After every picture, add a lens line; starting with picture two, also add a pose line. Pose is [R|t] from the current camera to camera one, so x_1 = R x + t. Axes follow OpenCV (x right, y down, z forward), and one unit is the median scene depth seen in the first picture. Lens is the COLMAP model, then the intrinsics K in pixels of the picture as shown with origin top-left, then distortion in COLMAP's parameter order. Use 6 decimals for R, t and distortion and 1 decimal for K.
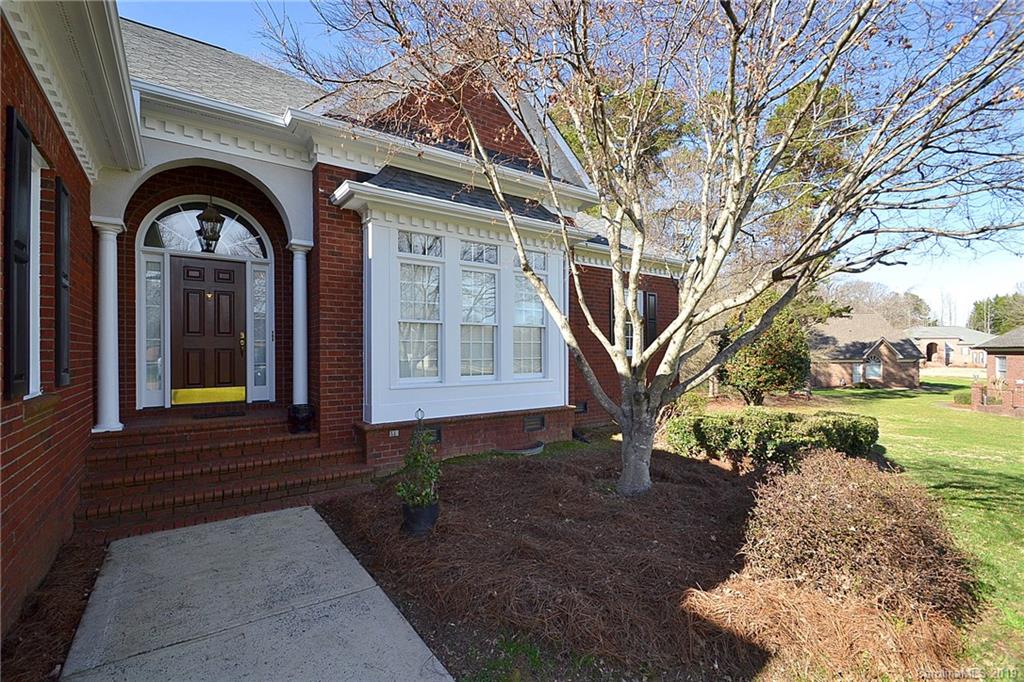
lens RADIAL K [[447.8, 0, 494.5], [0, 447.8, 346.3], [0, 0, 1]] dist [-0.020871, -0.000167]
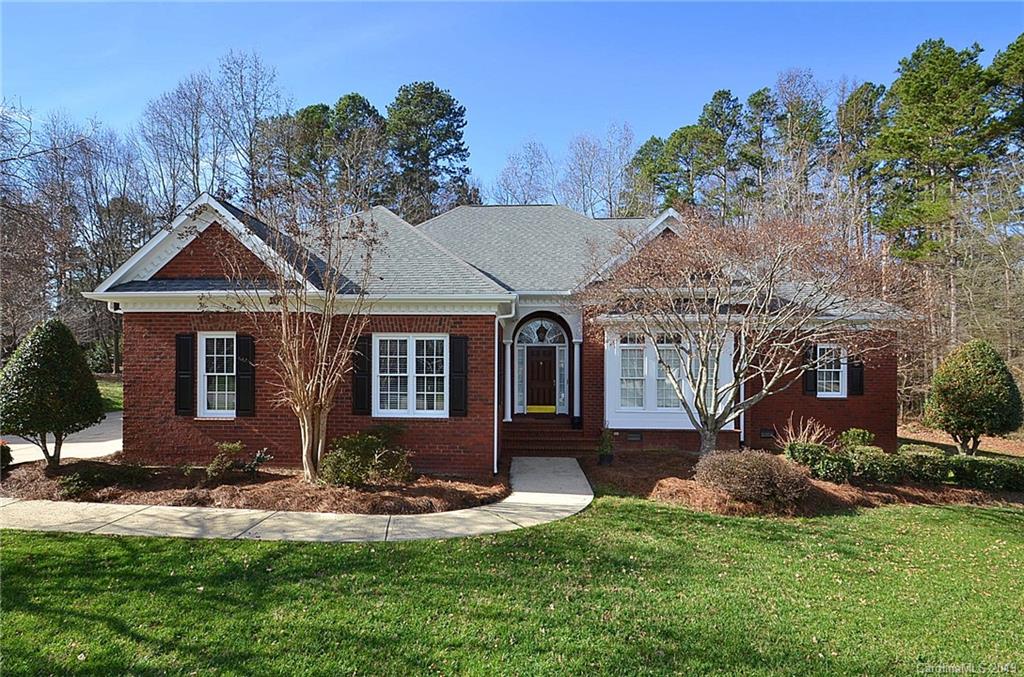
lens RADIAL K [[505.2, 0, 510.5], [0, 505.2, 360.4], [0, 0, 1]] dist [-0.001809, -0.000773]
pose [[0.802586, 0.002384, -0.596531, 0.756645], [-0.002284, 0.999997, 0.000923, -0.141490], [0.596532, 0.000622, 0.802589, -1.141599]]
